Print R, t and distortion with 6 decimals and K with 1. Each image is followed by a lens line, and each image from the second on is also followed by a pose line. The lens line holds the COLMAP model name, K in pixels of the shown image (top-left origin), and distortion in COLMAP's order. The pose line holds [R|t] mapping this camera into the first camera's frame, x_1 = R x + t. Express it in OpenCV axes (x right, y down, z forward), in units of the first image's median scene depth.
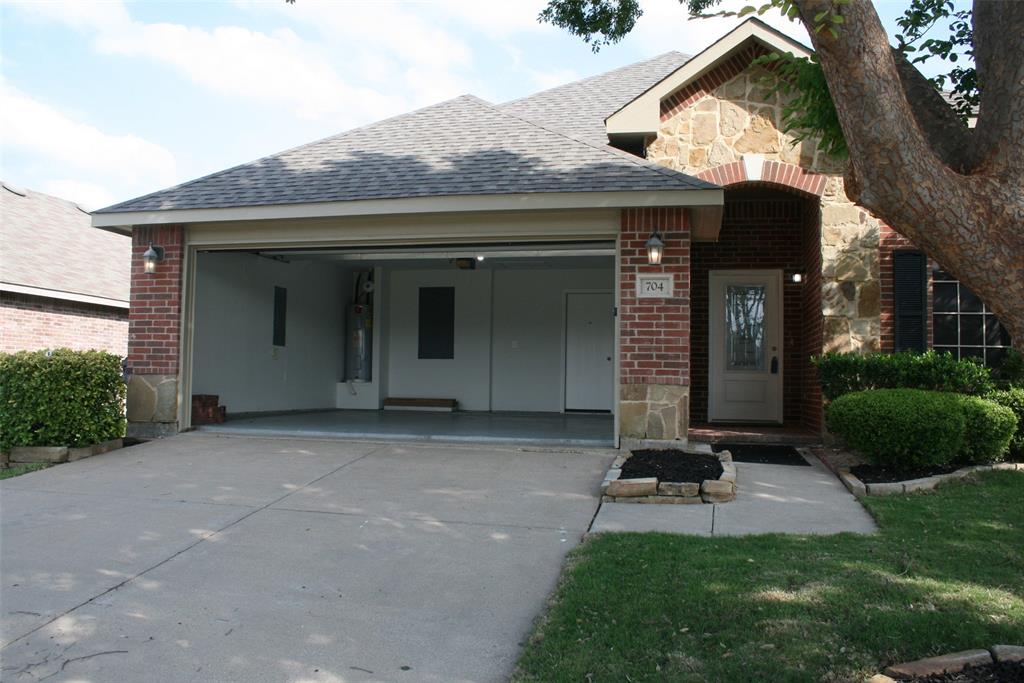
lens RADIAL K [[876.0, 0, 512.0], [0, 876.0, 341.5], [0, 0, 1]] dist [-0.162027, 0.144211]
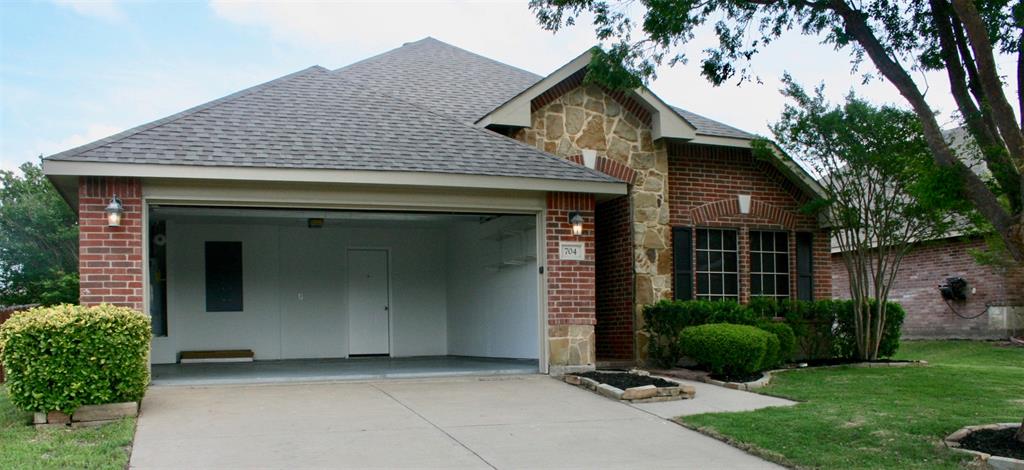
lens RADIAL K [[899.1, 0, 532.3], [0, 899.1, 334.7], [0, 0, 1]] dist [-0.124042, 0.000563]
pose [[0.828299, -0.031173, 0.559418, -0.584479], [0.005037, 0.998825, 0.048201, -0.001937], [-0.560263, -0.037108, 0.827483, -0.097280]]
